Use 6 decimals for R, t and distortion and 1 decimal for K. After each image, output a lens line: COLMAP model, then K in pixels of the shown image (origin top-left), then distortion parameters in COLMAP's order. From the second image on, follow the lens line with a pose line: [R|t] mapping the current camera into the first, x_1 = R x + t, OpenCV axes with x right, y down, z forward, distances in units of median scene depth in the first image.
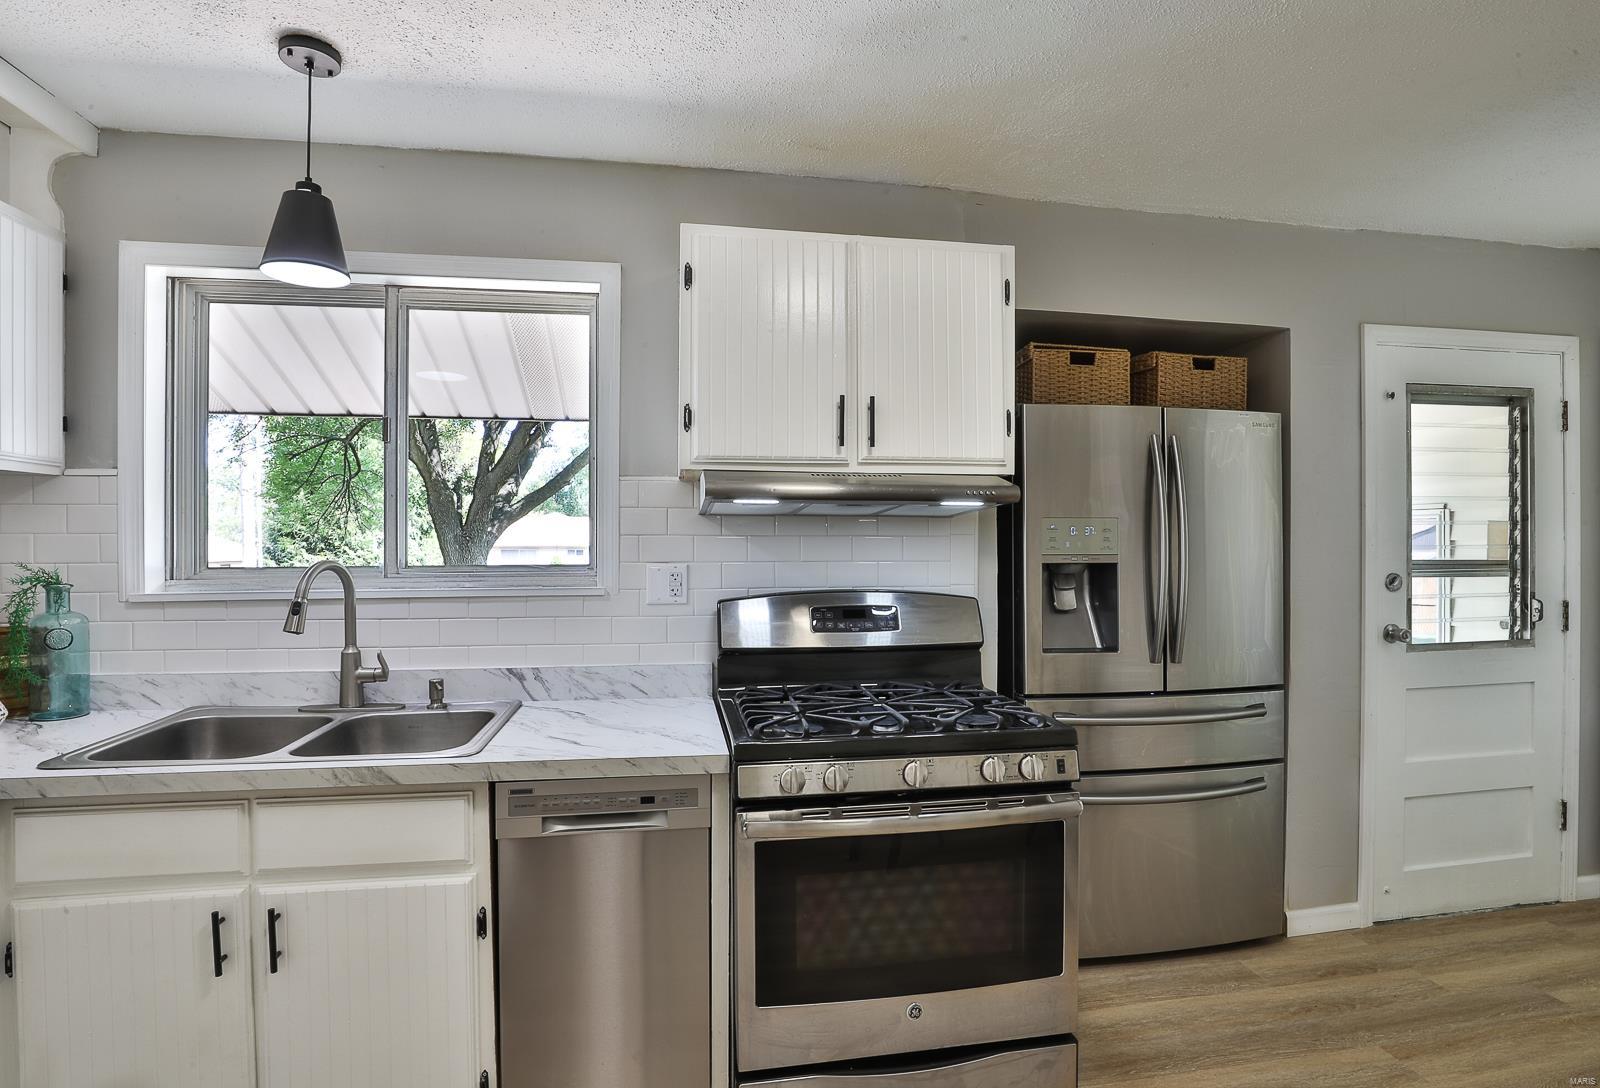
lens RADIAL K [[816.8, 0, 870.1], [0, 816.8, 540.0], [0, 0, 1]] dist [-0.051099, 0.019339]
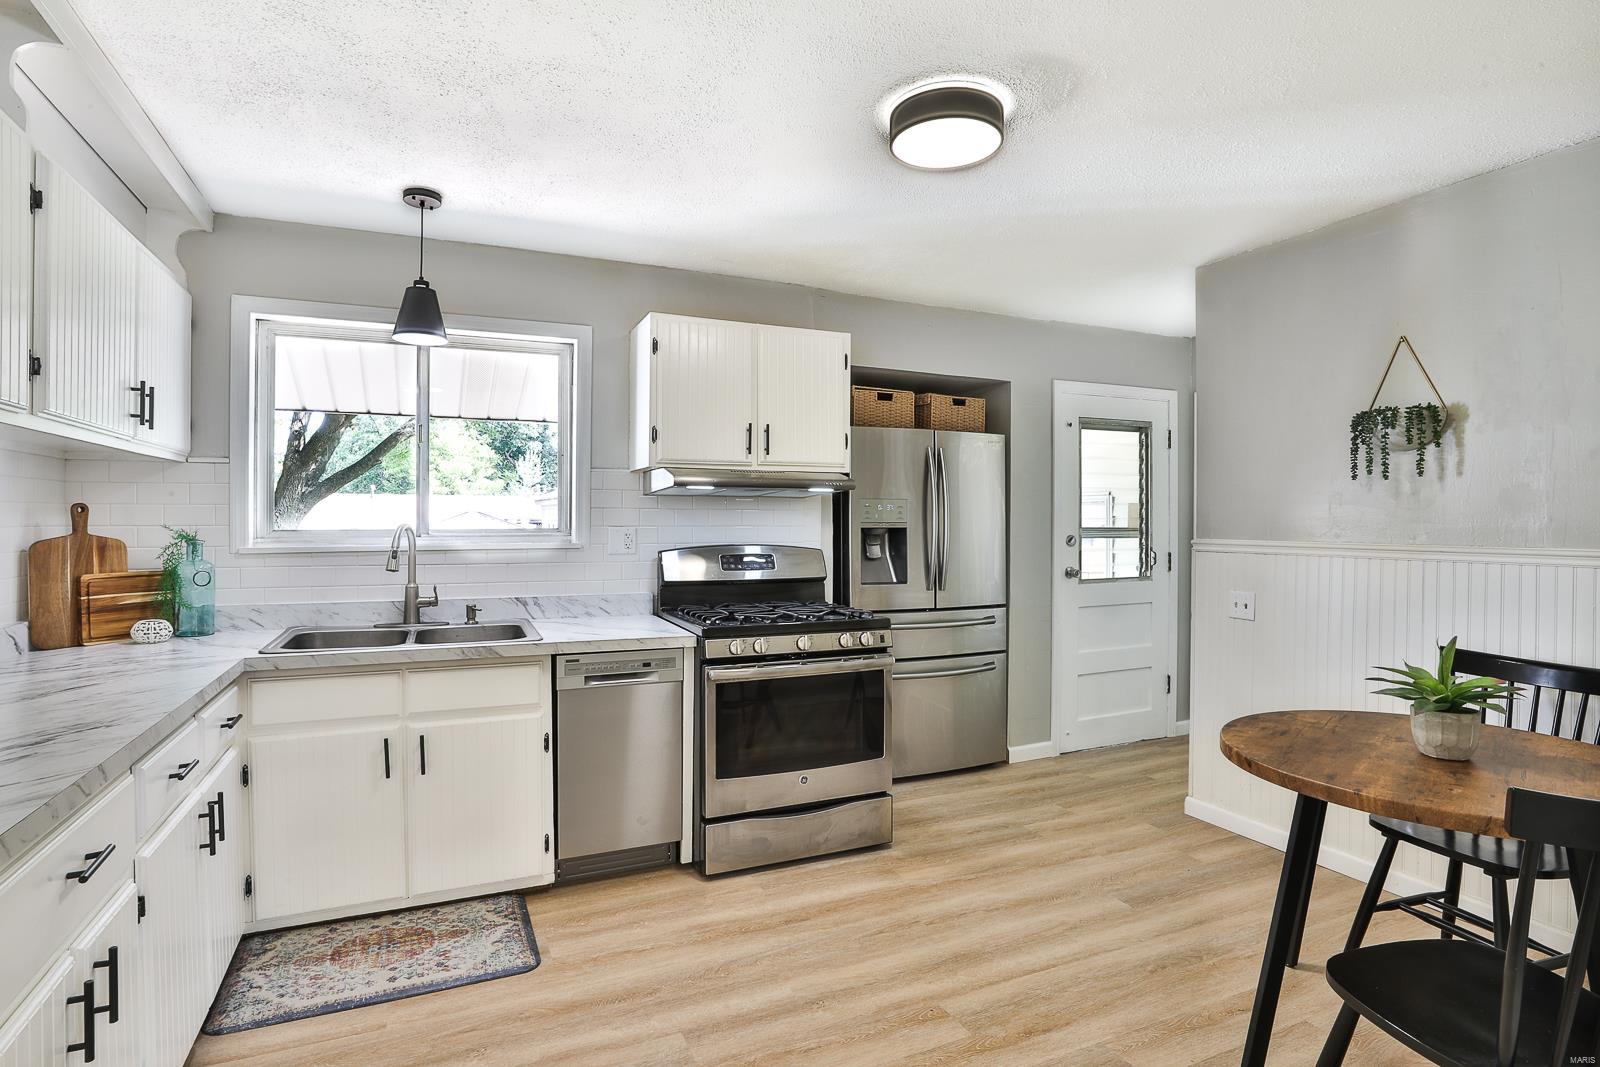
lens RADIAL K [[787.2, 0, 809.3], [0, 787.2, 519.2], [0, 0, 1]] dist [-0.032510, -0.000049]
pose [[0.979283, 0.003275, 0.202469, -0.193608], [-0.003031, 0.999994, -0.001518, 0.014448], [-0.202473, 0.000873, 0.979288, -0.466892]]
